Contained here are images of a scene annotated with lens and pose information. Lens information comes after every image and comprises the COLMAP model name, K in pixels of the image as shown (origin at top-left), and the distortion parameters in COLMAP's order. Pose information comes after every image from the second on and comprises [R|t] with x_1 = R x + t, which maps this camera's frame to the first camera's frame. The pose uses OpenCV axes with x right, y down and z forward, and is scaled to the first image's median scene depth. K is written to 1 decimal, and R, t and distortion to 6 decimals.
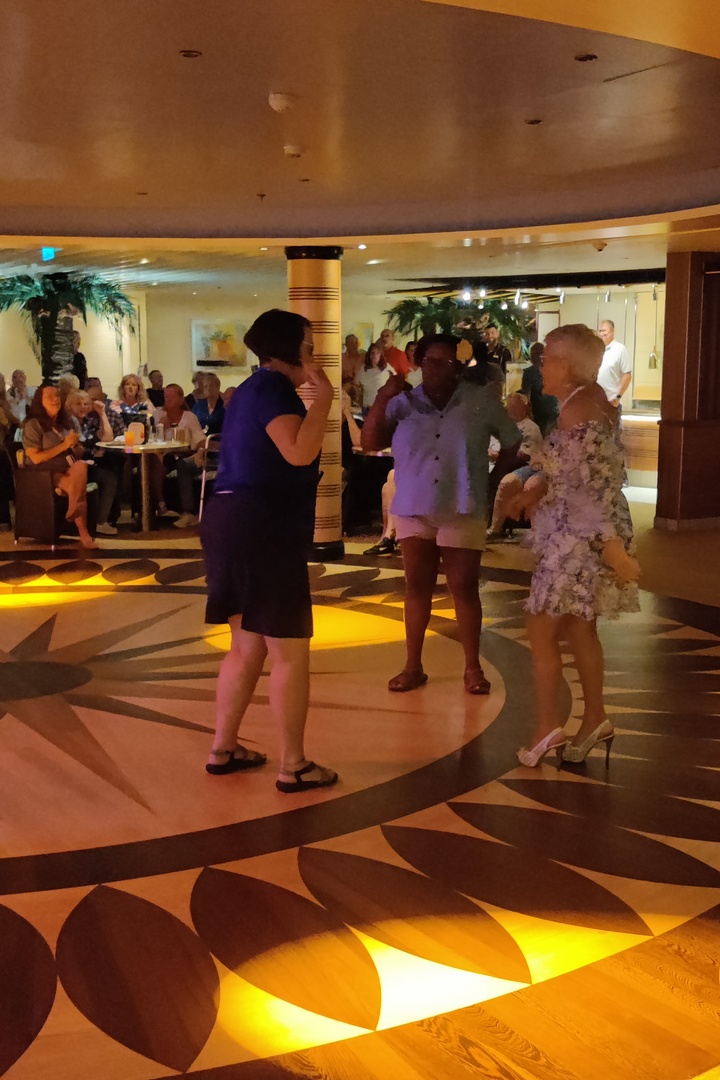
lens RADIAL K [[3685.8, 0, 360.0], [0, 3685.8, 540.0], [0, 0, 1]] dist [0.106006, 2.592122]
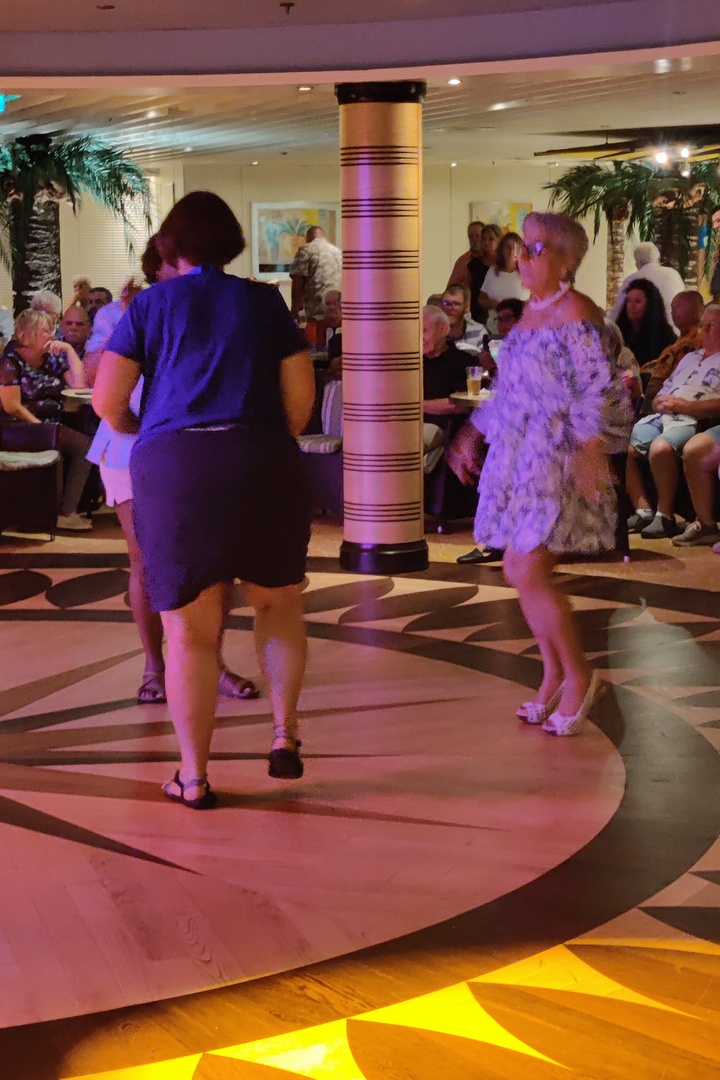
lens RADIAL K [[3685.8, 0, 360.0], [0, 3685.8, 540.0], [0, 0, 1]] dist [0.106006, 2.592122]
pose [[0.962627, 0.005912, -0.270766, 0.155868], [0.000165, 0.999749, 0.022416, -0.014217], [0.270831, -0.021623, 0.962384, 0.372409]]
